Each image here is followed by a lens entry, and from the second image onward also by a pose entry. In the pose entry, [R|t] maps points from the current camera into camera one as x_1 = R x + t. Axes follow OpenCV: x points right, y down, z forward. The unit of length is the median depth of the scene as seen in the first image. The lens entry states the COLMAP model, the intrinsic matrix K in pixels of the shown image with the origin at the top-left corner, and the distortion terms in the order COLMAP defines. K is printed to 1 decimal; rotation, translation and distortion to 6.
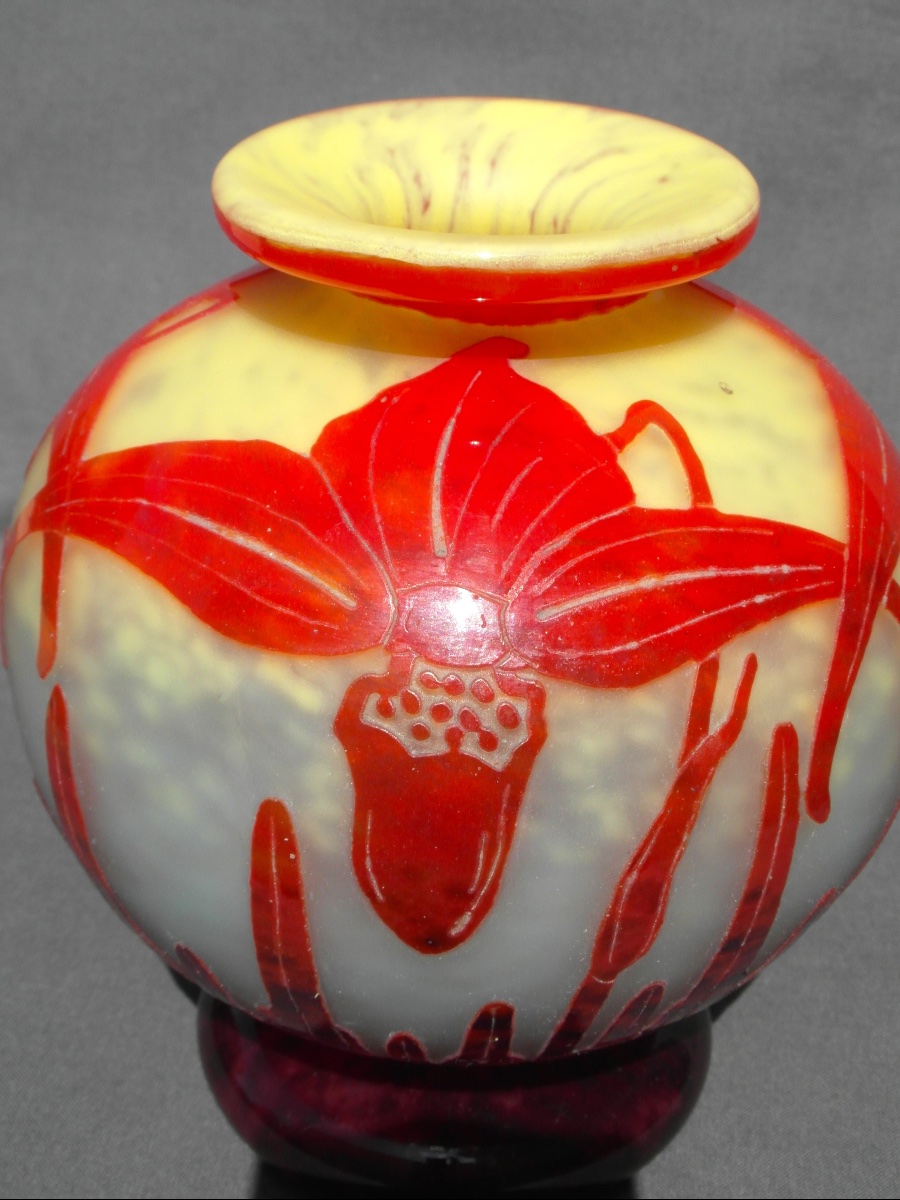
lens RADIAL K [[1860.8, 0, 447.7], [0, 1860.8, 589.5], [0, 0, 1]] dist [-0.236670, 0.000000]
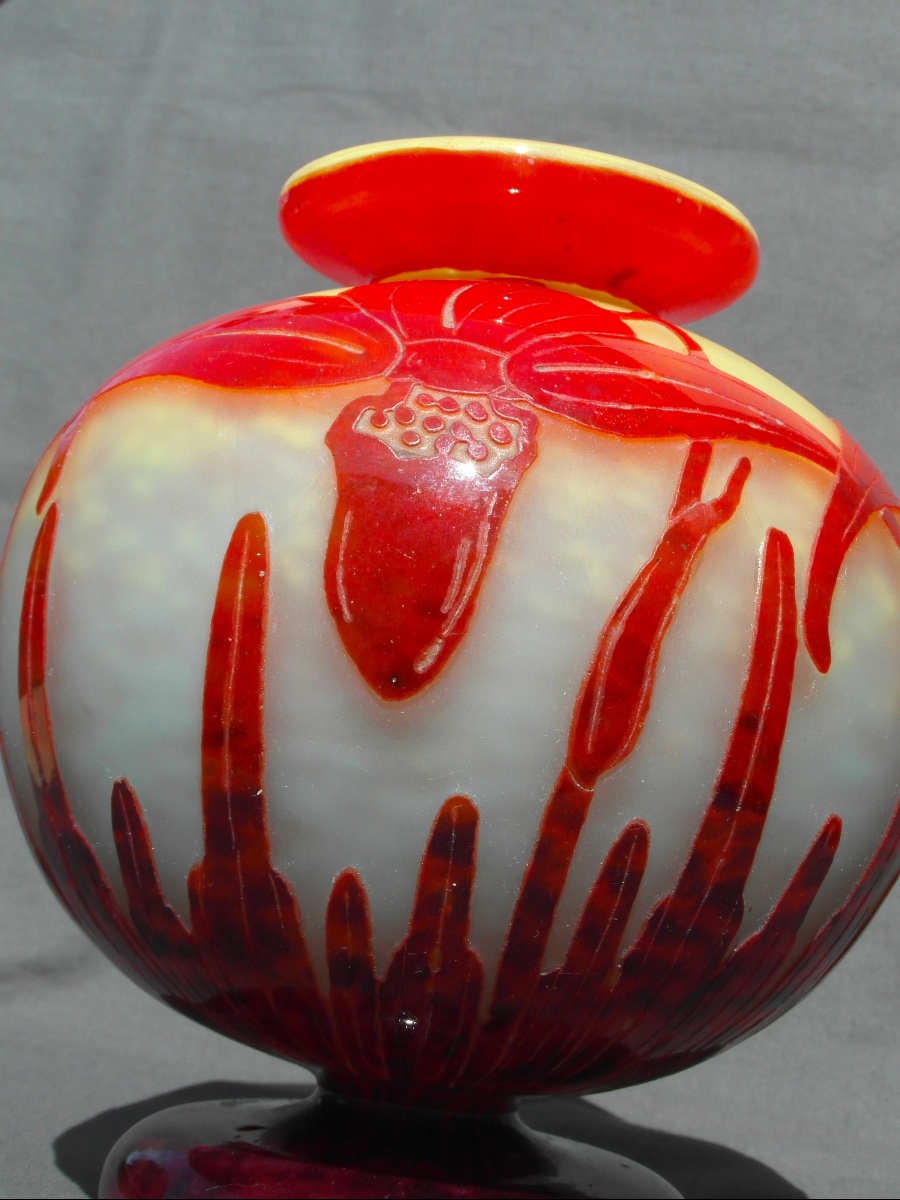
lens RADIAL K [[1860.8, 0, 443.5], [0, 1860.8, 605.3], [0, 0, 1]] dist [-0.236670, 0.000000]
pose [[0.994801, 0.087410, -0.052262, 0.060078], [-0.101592, 0.815799, -0.569342, 0.686458], [-0.007130, 0.571691, 0.820438, 0.220038]]
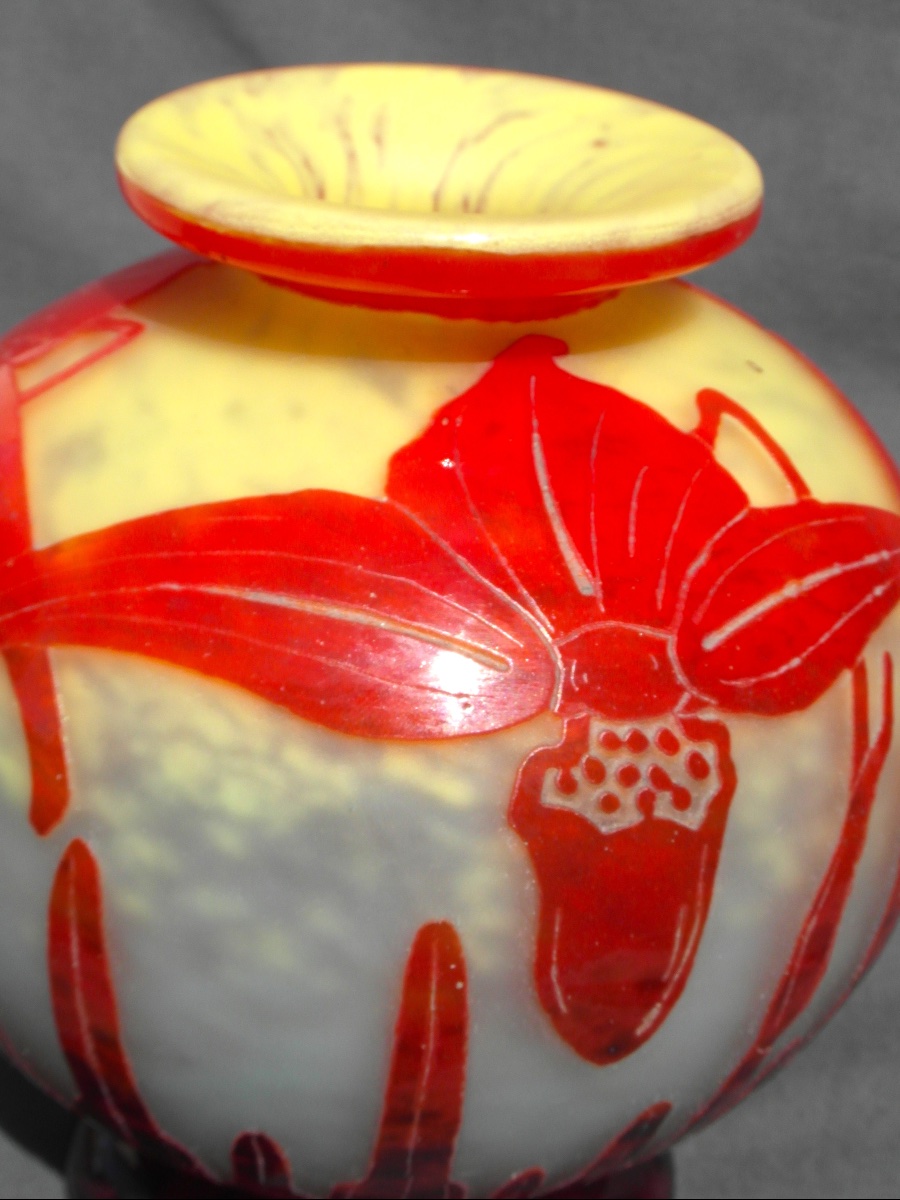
lens RADIAL K [[2073.4, 0, 448.8], [0, 2073.4, 607.0], [0, 0, 1]] dist [-0.204407, 0.000000]
pose [[0.914628, -0.149384, 0.375686, -0.401148], [0.155556, 0.987727, 0.014042, -0.034019], [-0.373173, 0.045597, 0.926641, 0.149452]]
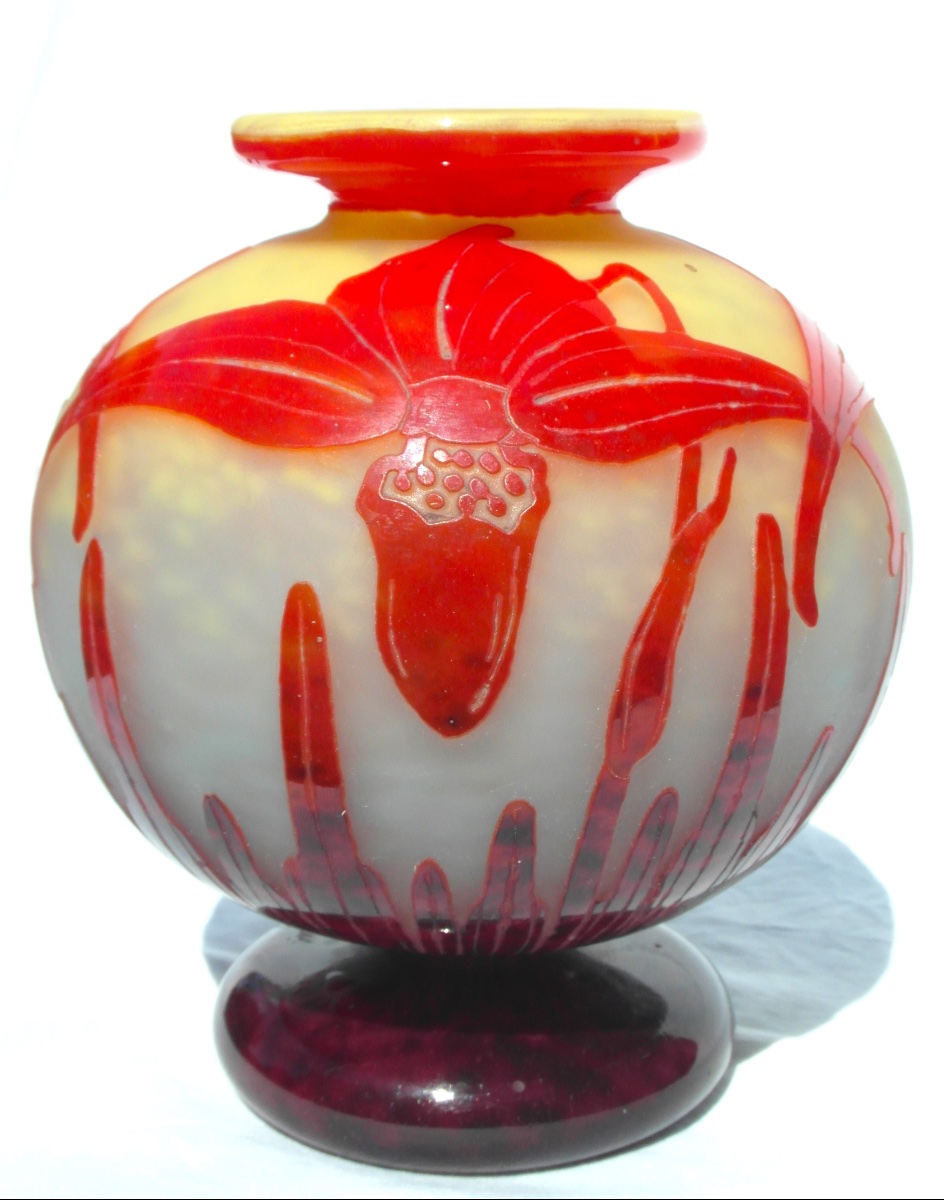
lens RADIAL K [[2040.1, 0, 501.0], [0, 2040.1, 591.8], [0, 0, 1]] dist [-0.231776, 0.000000]
pose [[0.998044, -0.040772, 0.047390, -0.033835], [0.051707, 0.964435, -0.259212, 0.424328], [-0.035136, 0.261156, 0.964657, -0.146698]]
